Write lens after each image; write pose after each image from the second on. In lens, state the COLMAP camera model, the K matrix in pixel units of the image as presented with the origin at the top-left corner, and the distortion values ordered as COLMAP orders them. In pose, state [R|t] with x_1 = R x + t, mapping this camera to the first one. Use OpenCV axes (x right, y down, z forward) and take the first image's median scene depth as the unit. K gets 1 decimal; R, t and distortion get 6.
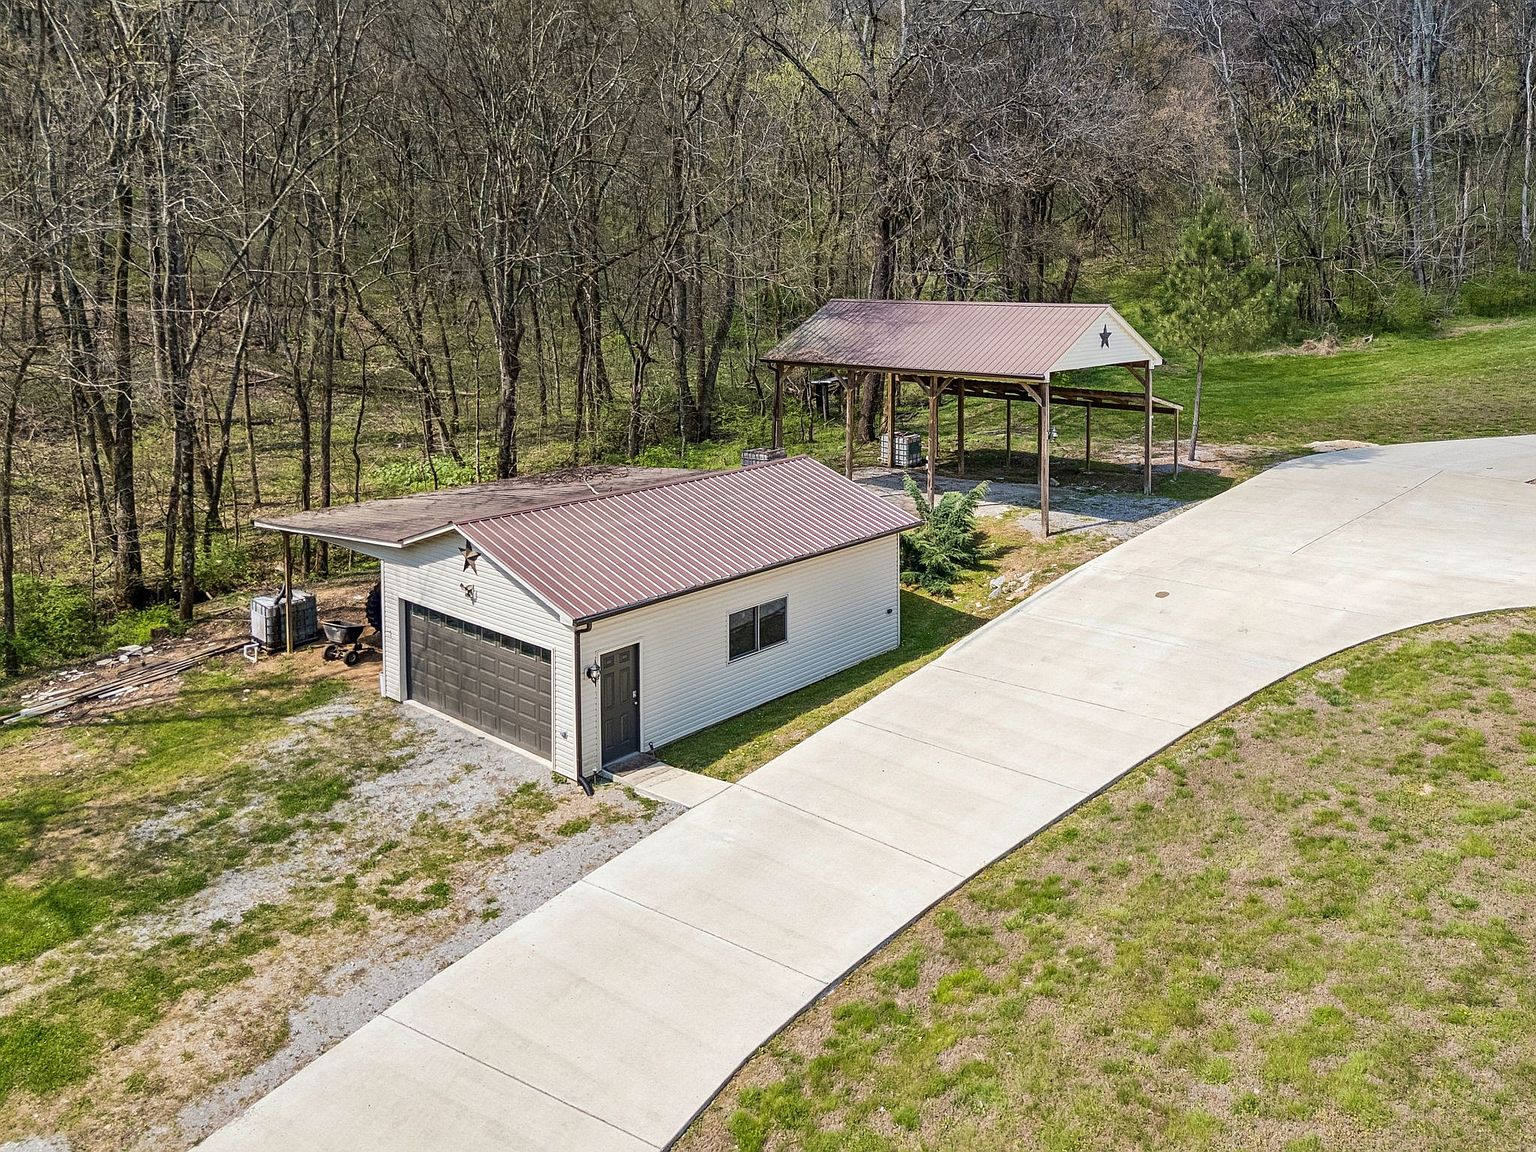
lens RADIAL K [[1143.4, 0, 764.7], [0, 1143.4, 573.5], [0, 0, 1]] dist [0.020306, -0.010282]
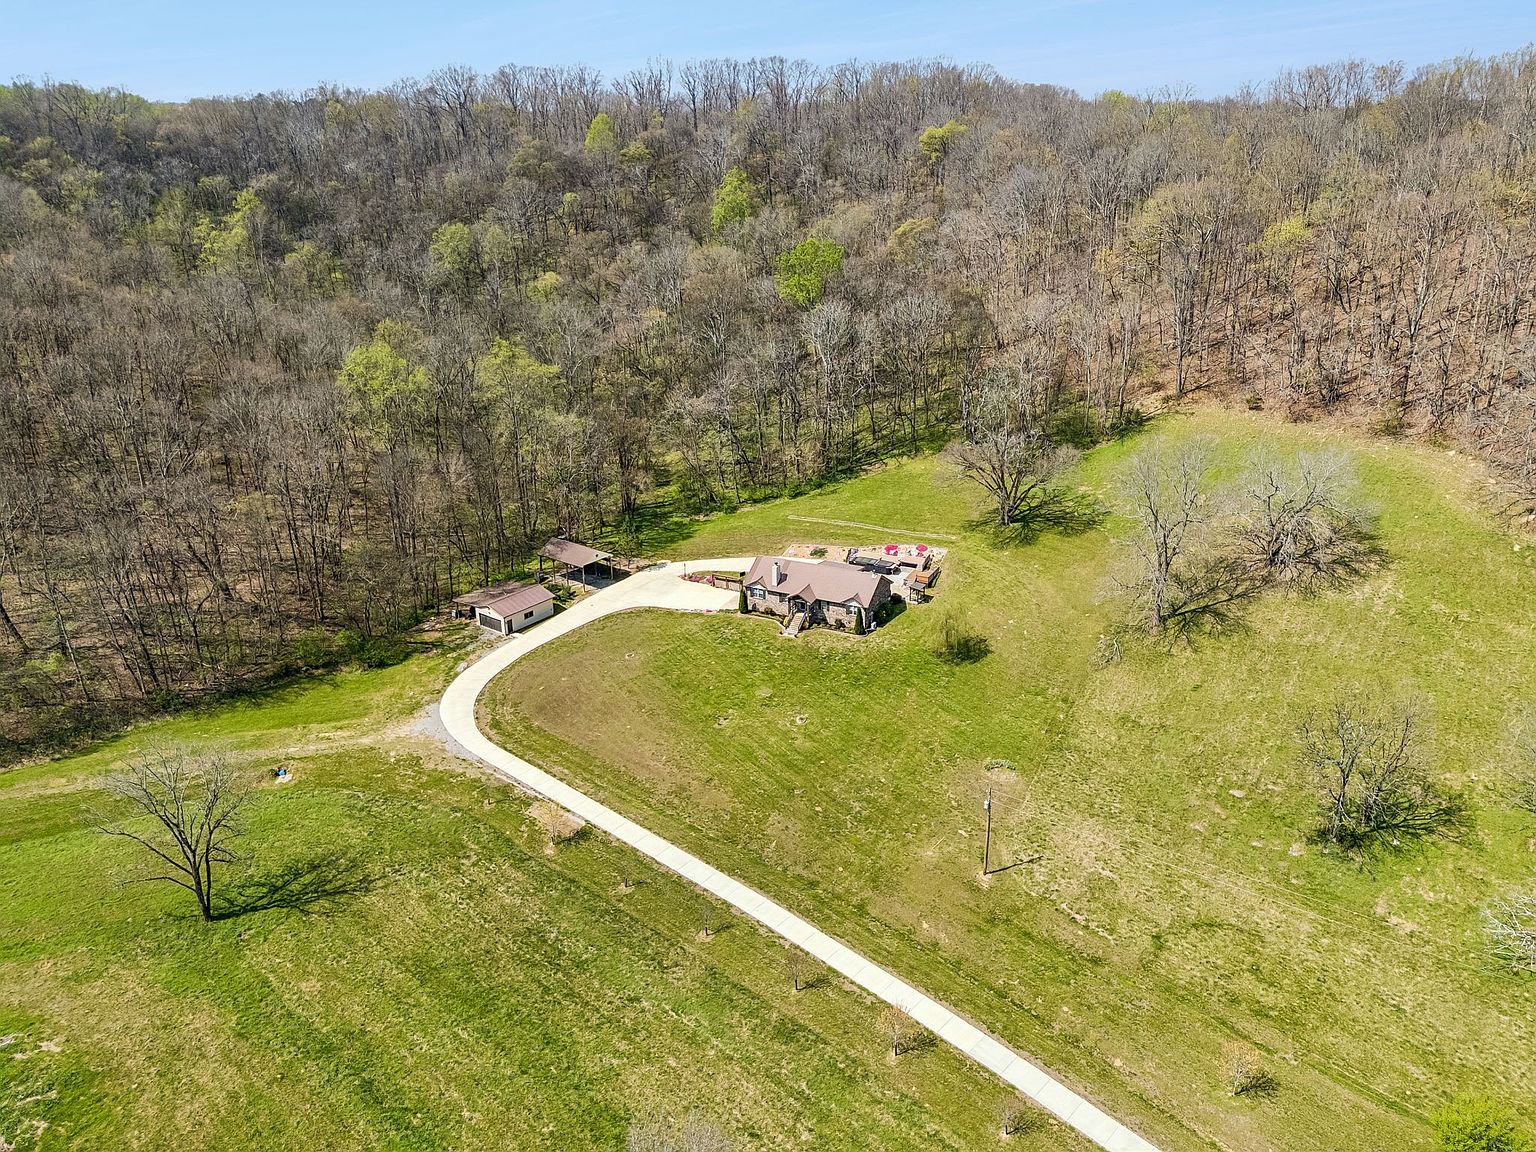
lens RADIAL K [[1143.4, 0, 769.1], [0, 1143.4, 574.8], [0, 0, 1]] dist [0.020306, -0.010282]
pose [[0.997808, -0.036172, 0.055418, 1.195160], [0.029790, 0.993268, 0.111943, -1.030389], [-0.059094, -0.110047, 0.992168, -6.672656]]
